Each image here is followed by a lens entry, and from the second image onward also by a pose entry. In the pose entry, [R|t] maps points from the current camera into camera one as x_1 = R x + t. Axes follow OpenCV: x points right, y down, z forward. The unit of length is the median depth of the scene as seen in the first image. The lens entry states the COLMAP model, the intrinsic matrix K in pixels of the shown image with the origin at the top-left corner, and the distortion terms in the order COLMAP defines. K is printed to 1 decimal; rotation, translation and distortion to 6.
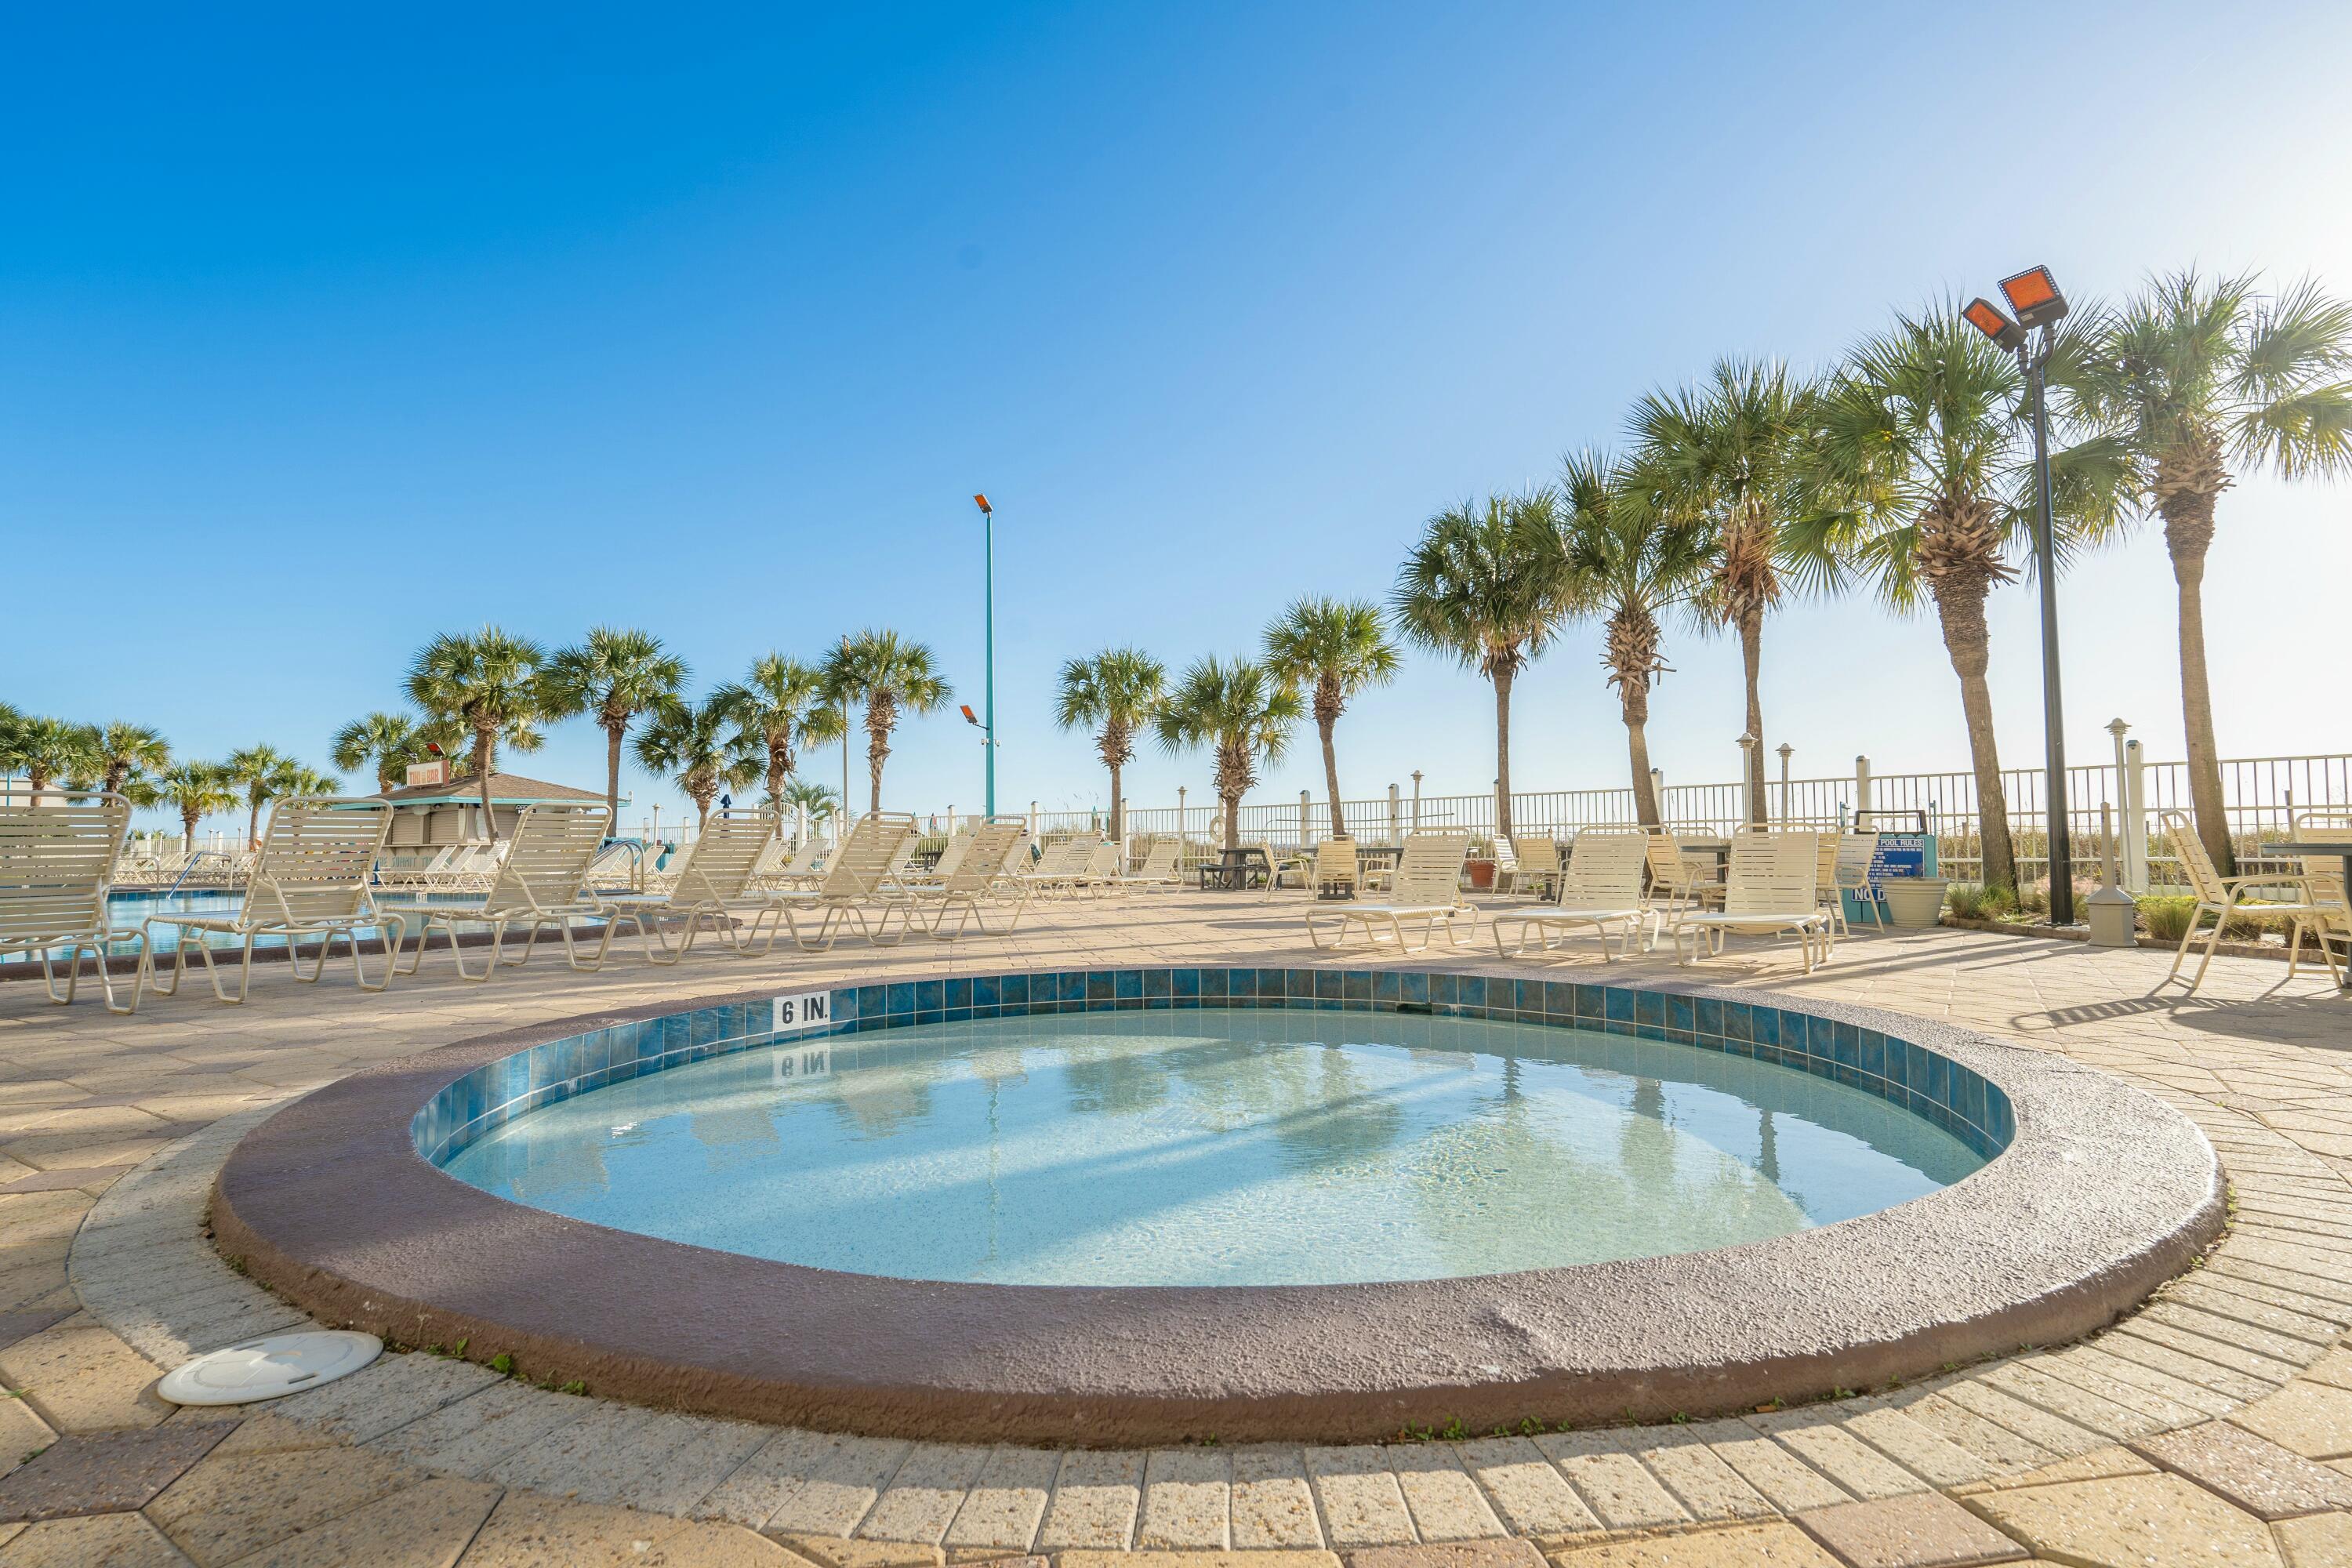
lens RADIAL K [[1191.2, 0, 1176.0], [0, 1191.2, 784.0], [0, 0, 1]] dist [-0.001306, 0.000496]
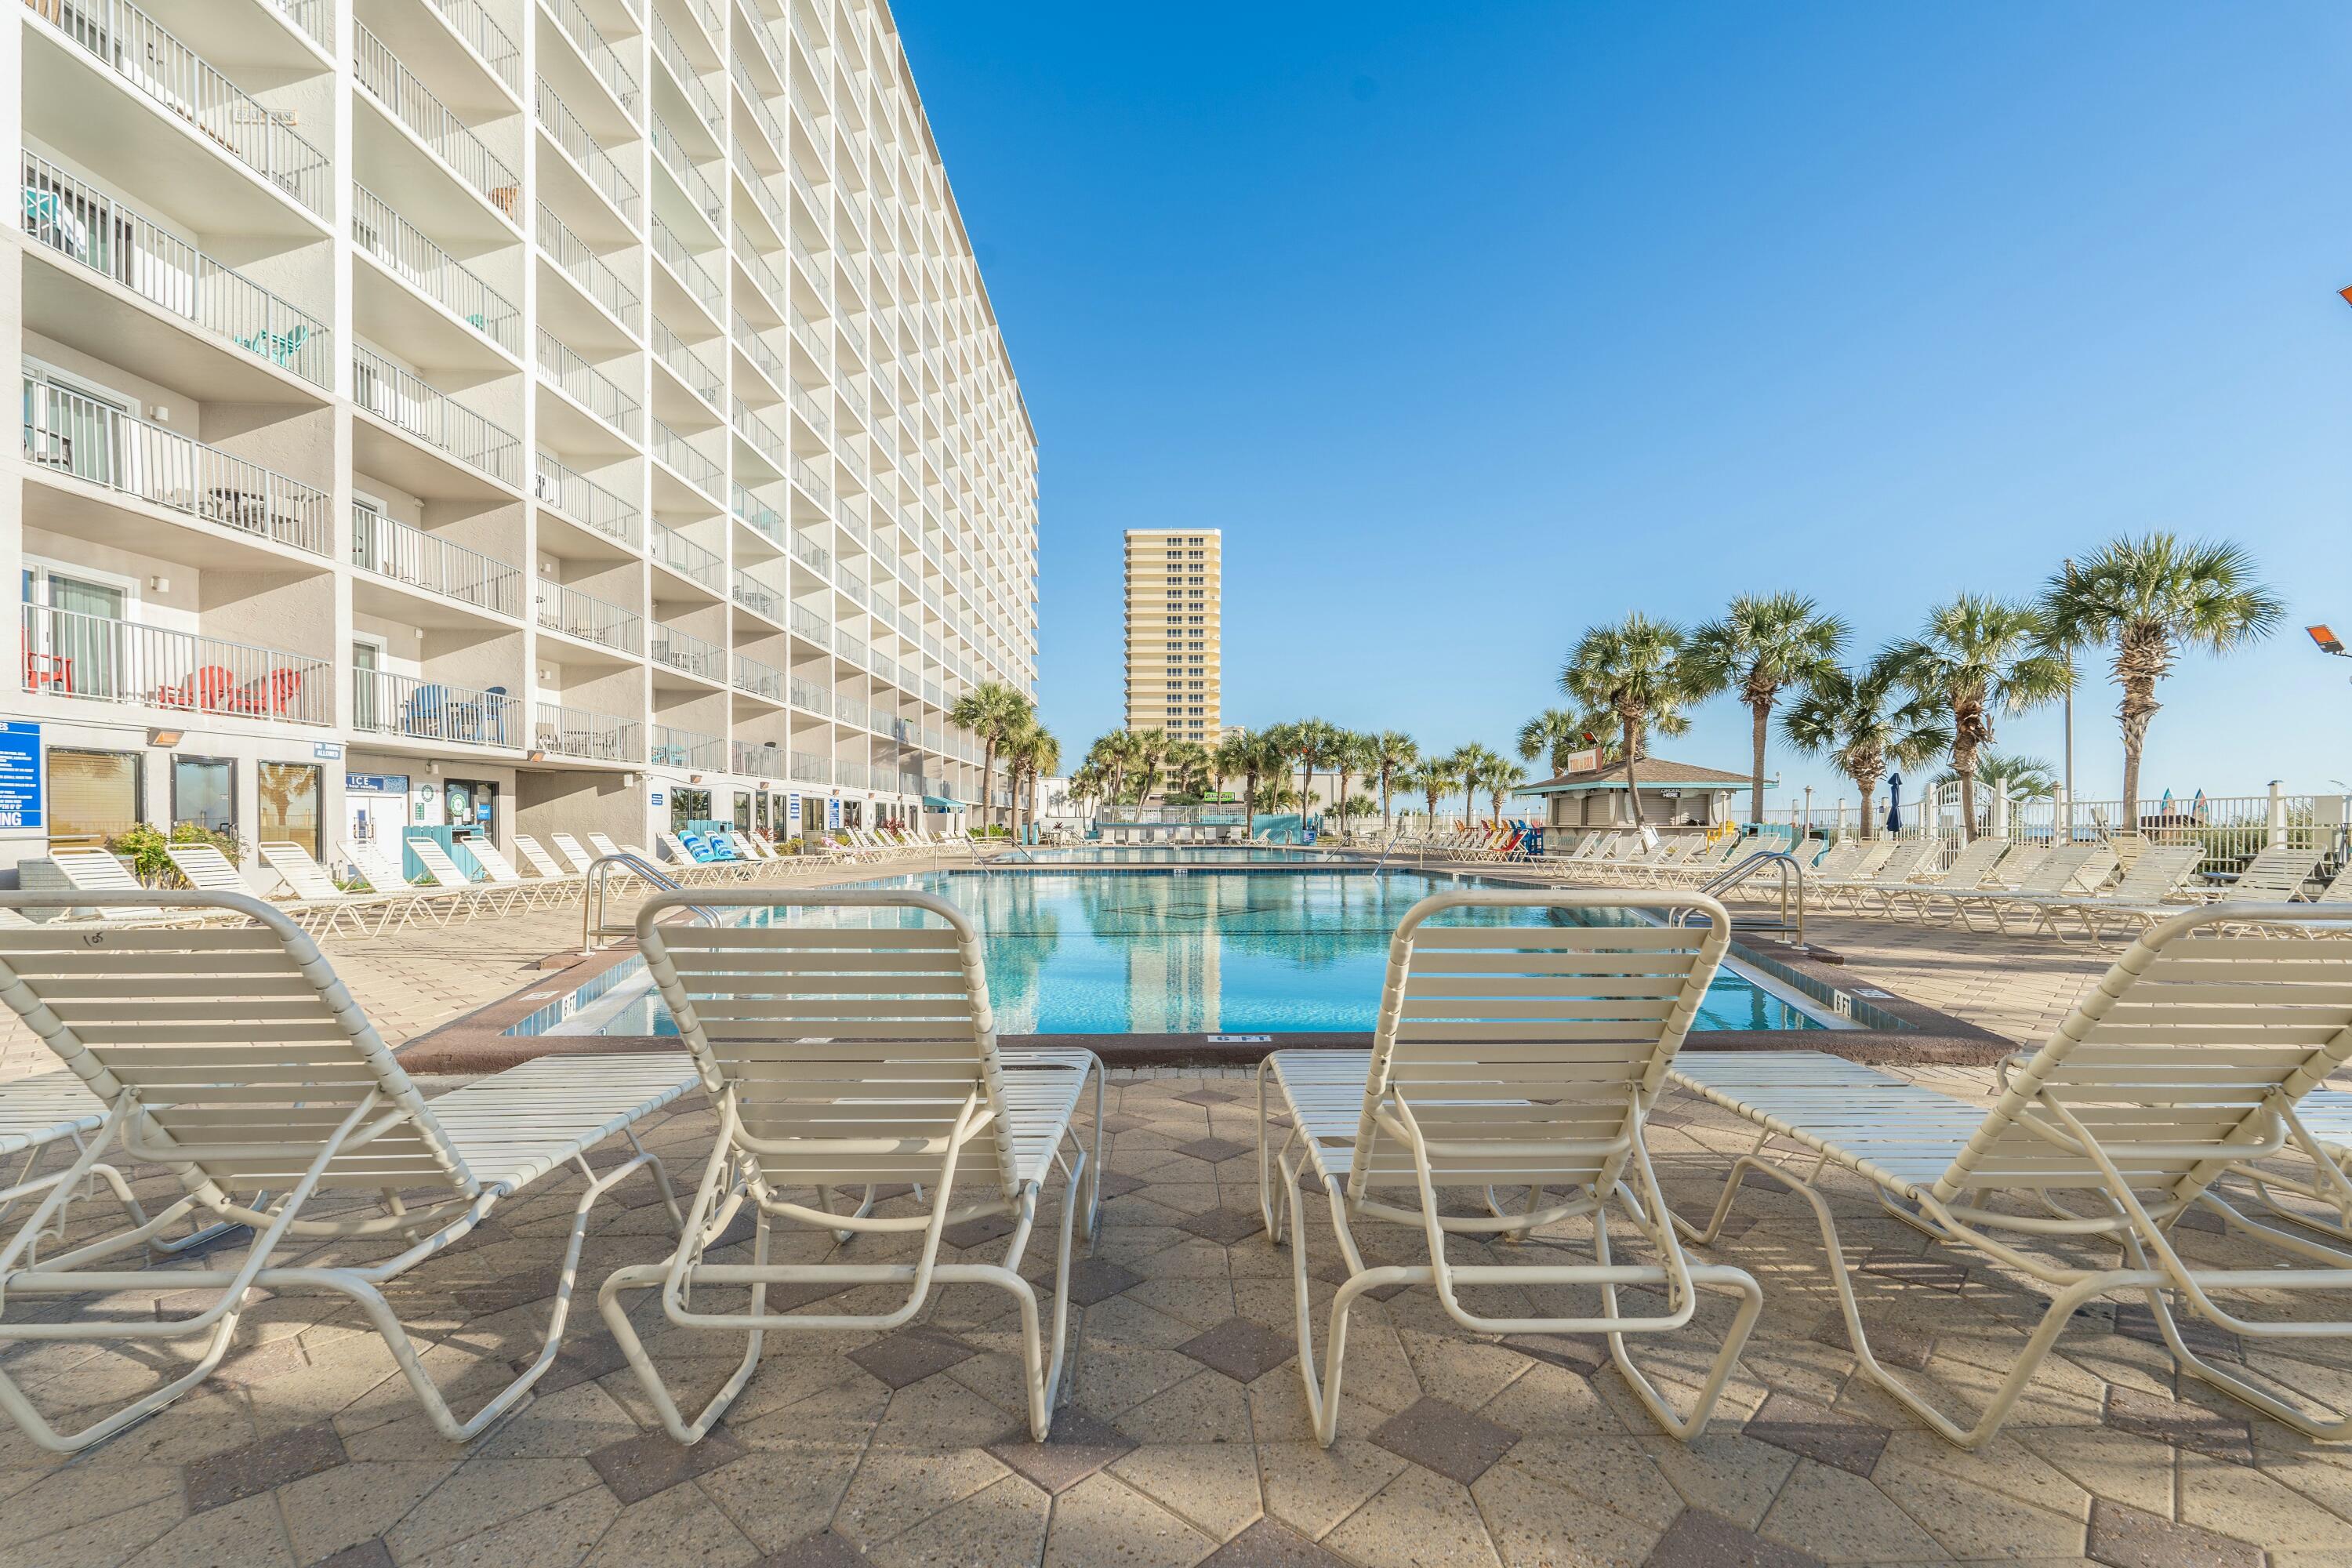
lens RADIAL K [[1044.3, 0, 1207.6], [0, 1044.3, 830.5], [0, 0, 1]] dist [-0.000927, -0.000583]
pose [[0.599708, 0.018144, -0.800013, -0.083411], [0.033434, 0.998302, 0.047704, -0.002524], [0.799520, -0.055356, 0.598083, 0.177376]]
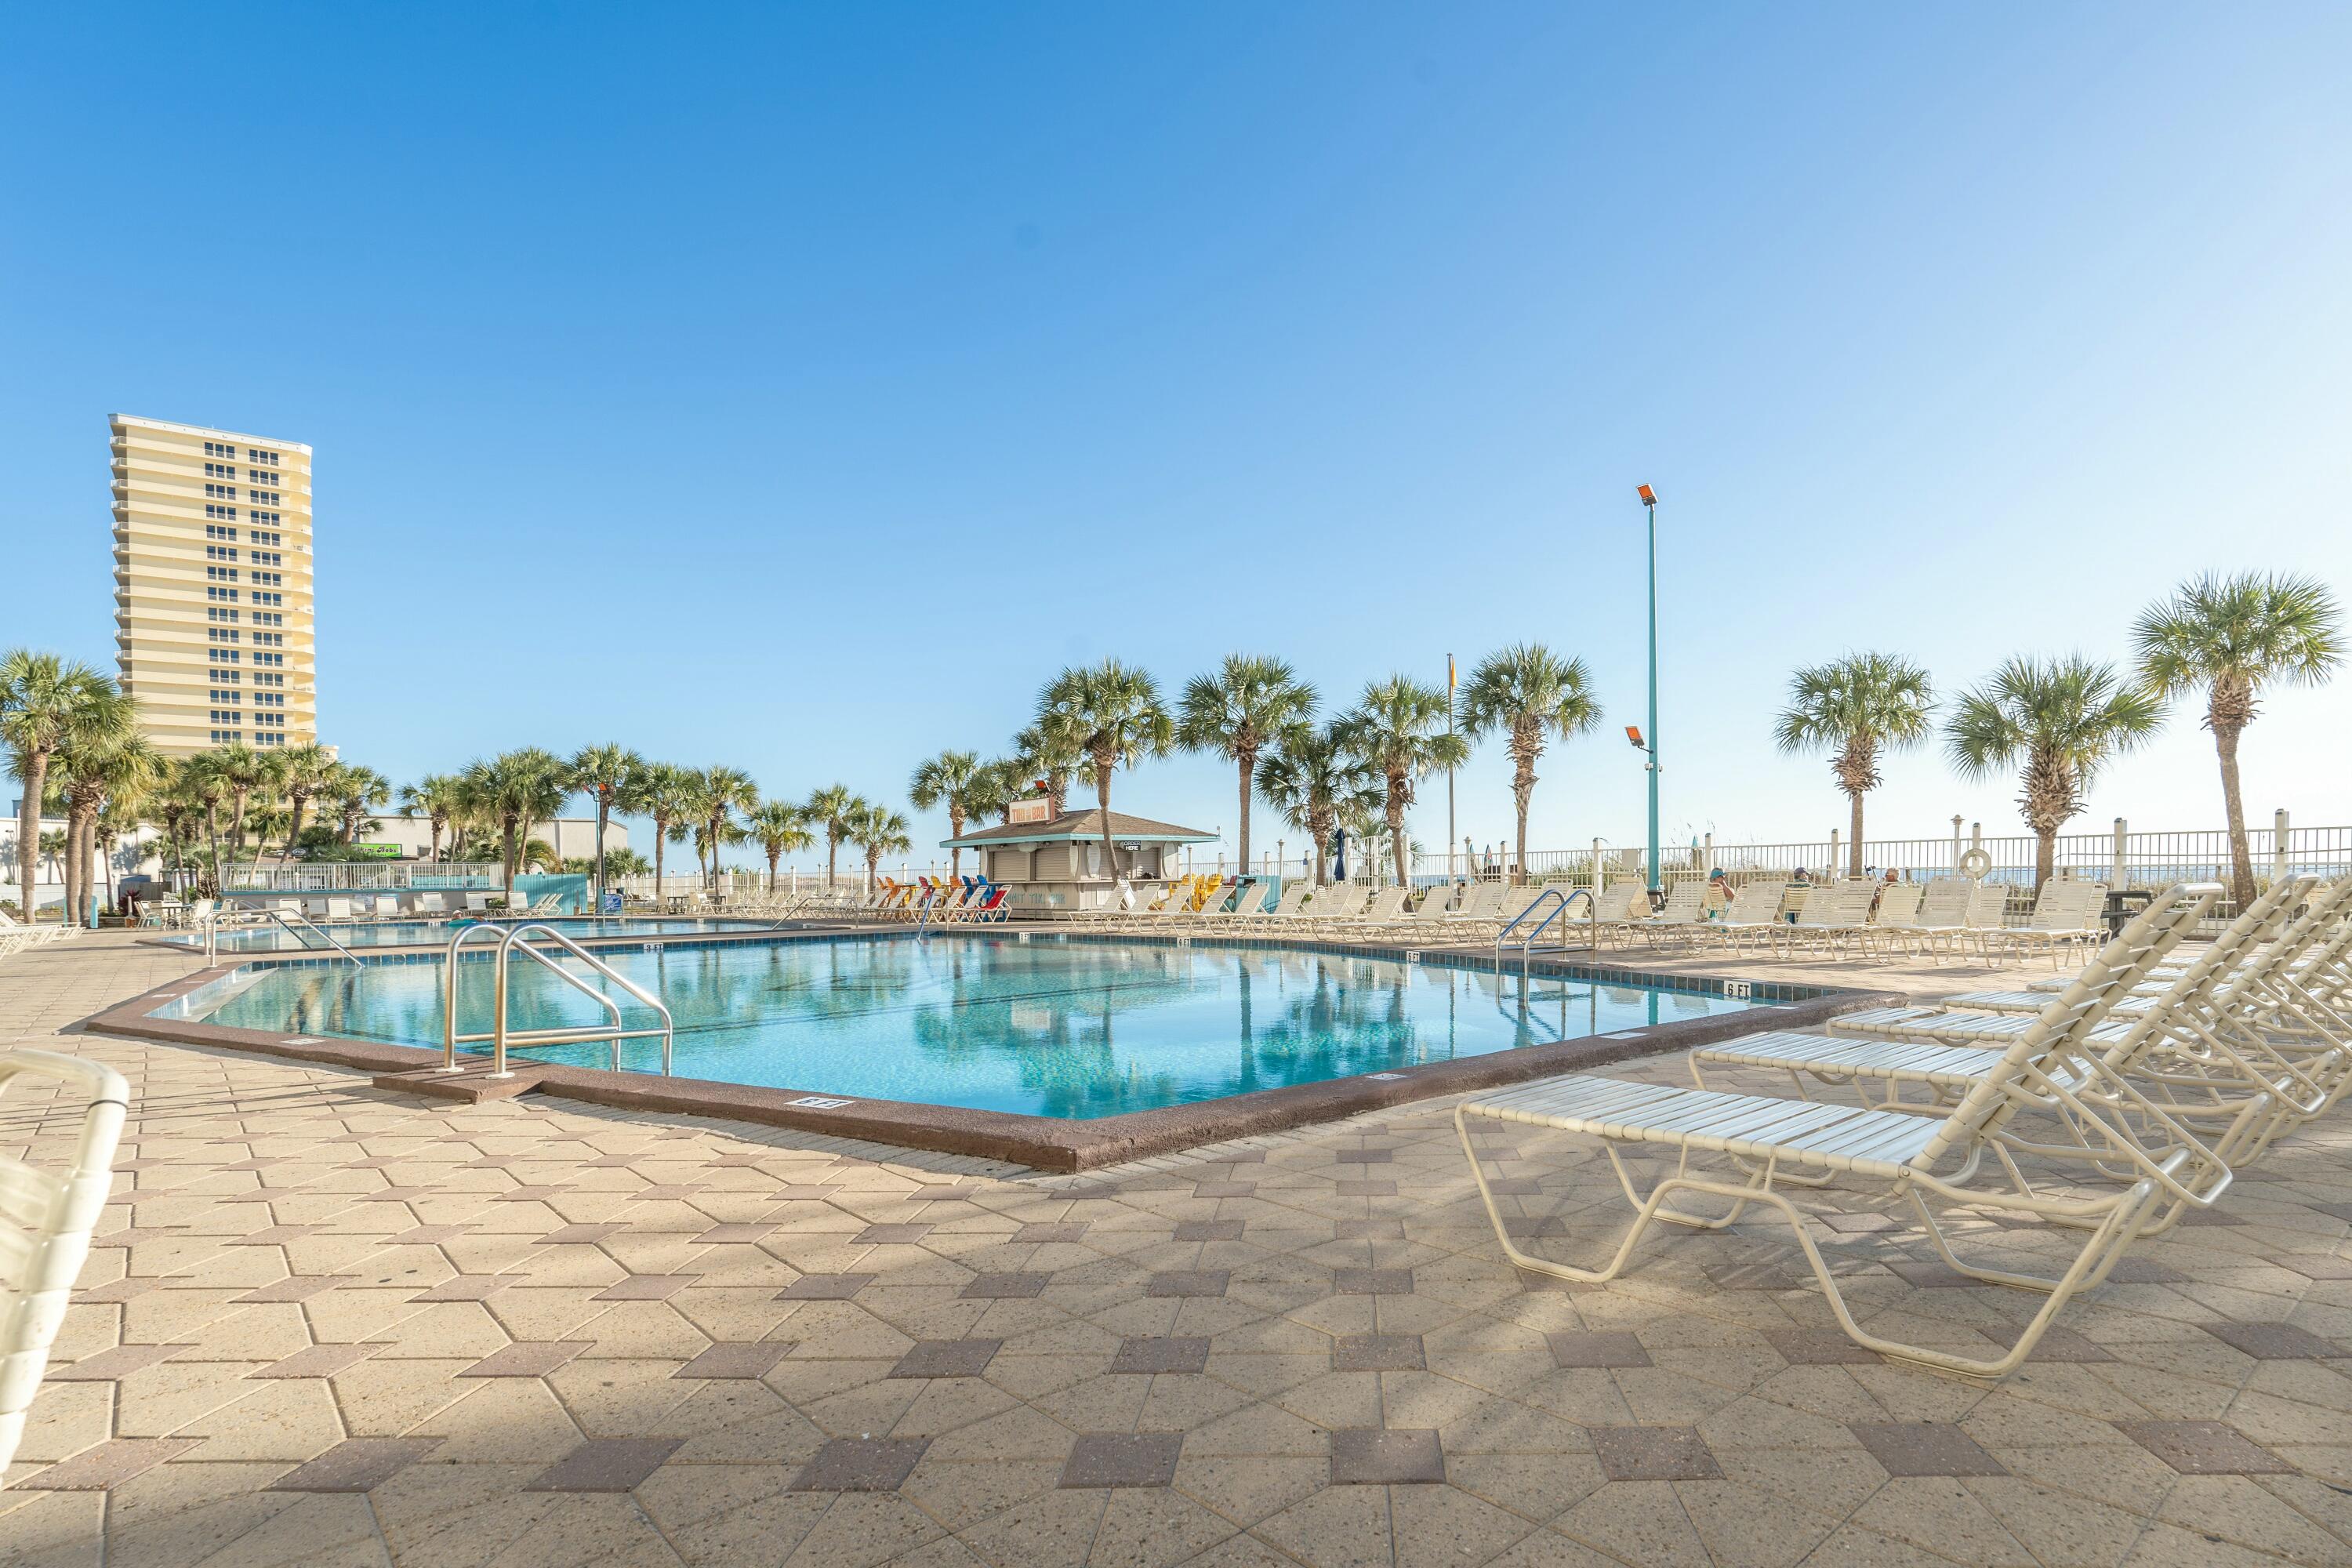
lens RADIAL K [[1234.4, 0, 1289.0], [0, 1234.4, 904.4], [0, 0, 1]] dist [-0.001311, -0.000001]
pose [[0.975374, 0.003130, -0.220534, -0.220582], [0.013711, 0.997105, 0.074790, -0.005533], [0.220130, -0.075972, 0.972508, 0.036364]]
